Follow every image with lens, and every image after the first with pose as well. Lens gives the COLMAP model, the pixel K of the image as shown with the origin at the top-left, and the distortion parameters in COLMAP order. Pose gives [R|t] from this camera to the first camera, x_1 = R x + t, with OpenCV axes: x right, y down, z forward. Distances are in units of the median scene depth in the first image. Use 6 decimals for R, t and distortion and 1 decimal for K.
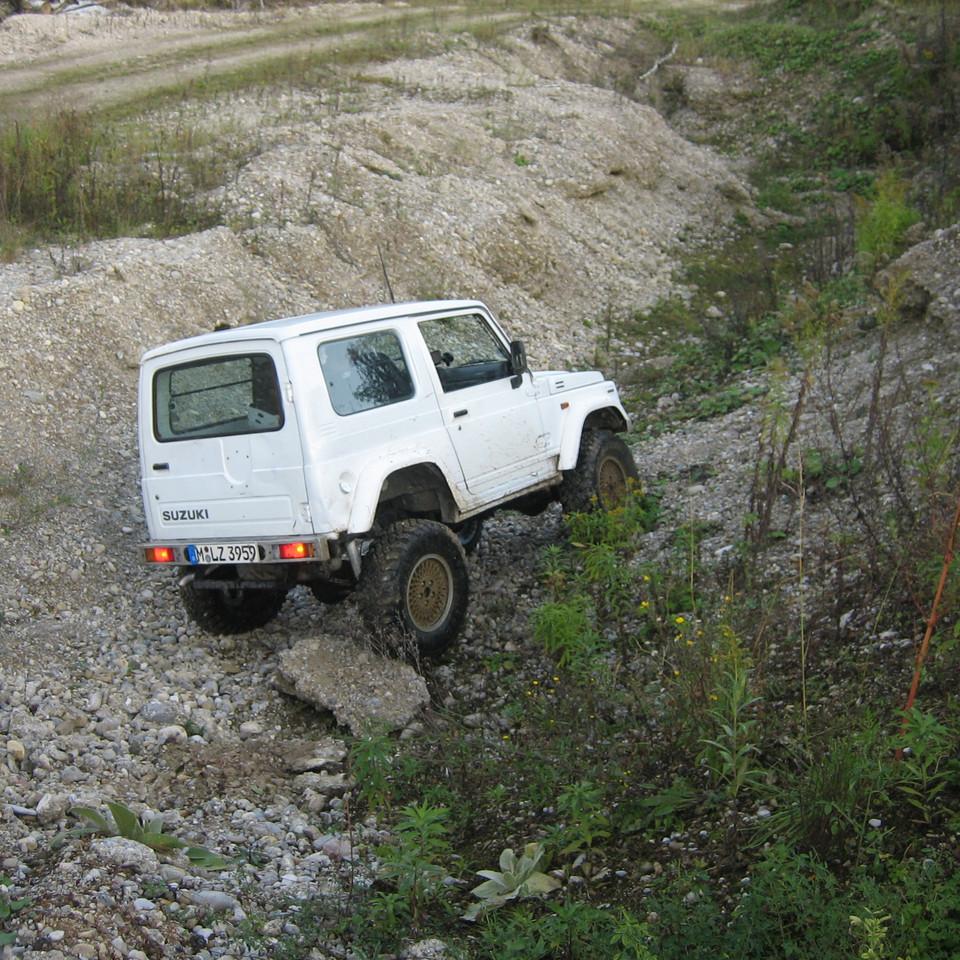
lens RADIAL K [[1336.1, 0, 470.7], [0, 1336.1, 467.9], [0, 0, 1]] dist [-0.157351, 0.216622]
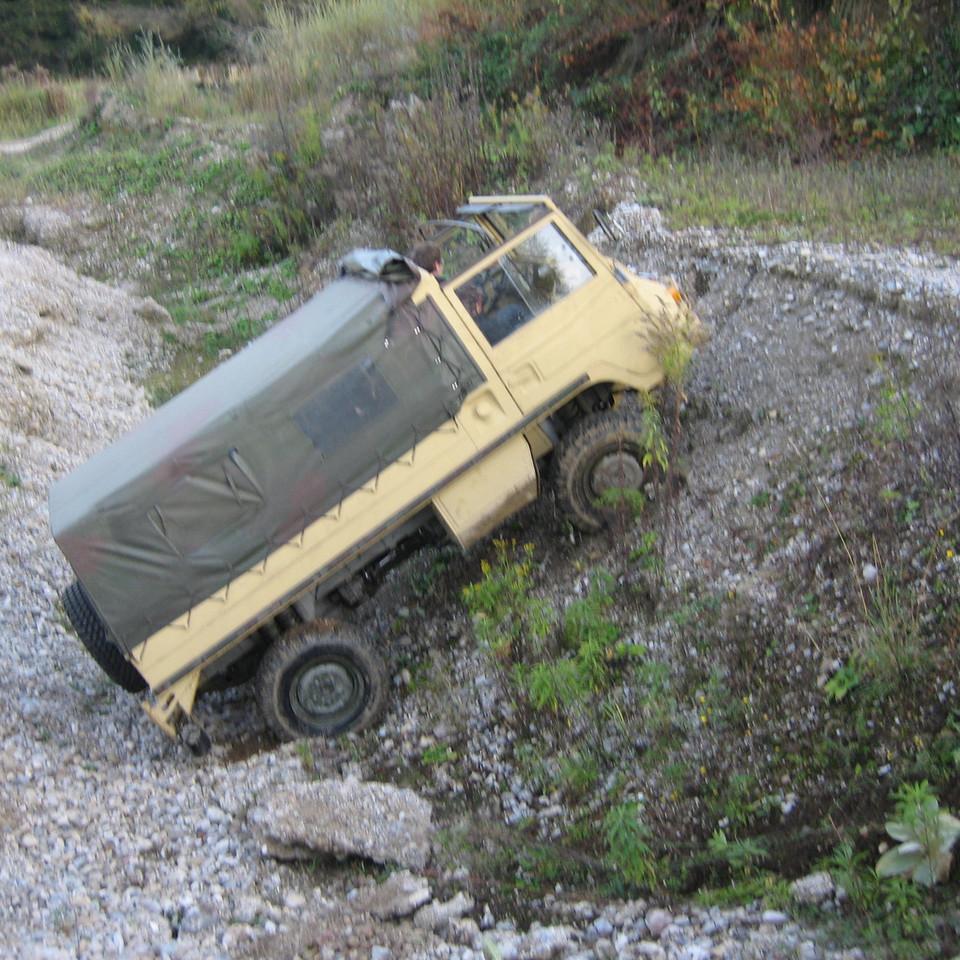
lens RADIAL K [[1336.1, 0, 470.7], [0, 1336.1, 467.9], [0, 0, 1]] dist [-0.157351, 0.216622]
pose [[0.835647, -0.227820, 0.499793, -0.189354], [0.274338, 0.961416, -0.020448, -0.014675], [-0.475850, 0.154199, 0.865904, 0.055533]]
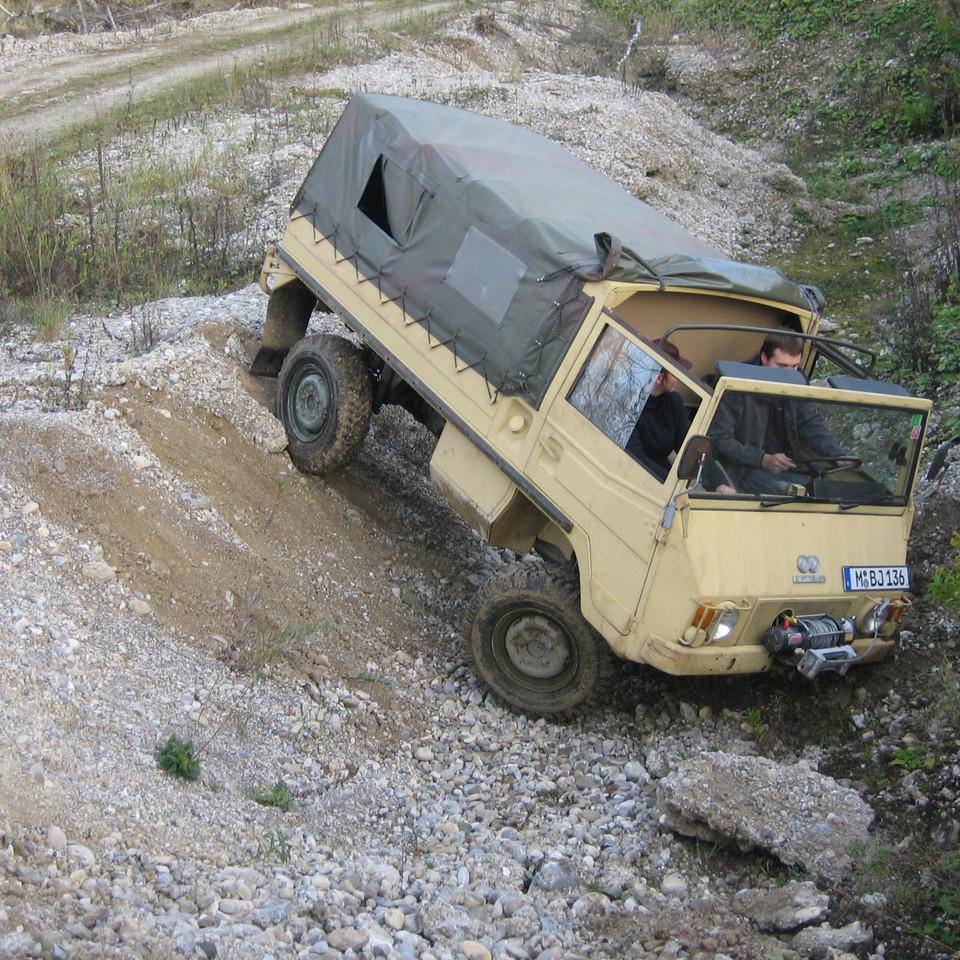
lens RADIAL K [[1633.3, 0, 469.3], [0, 1633.3, 468.8], [0, 0, 1]] dist [-0.147574, 0.194823]
pose [[0.990657, -0.113161, 0.076112, -0.138697], [0.117470, 0.991567, -0.054732, -0.001015], [-0.069277, 0.063162, 0.995596, 0.031830]]
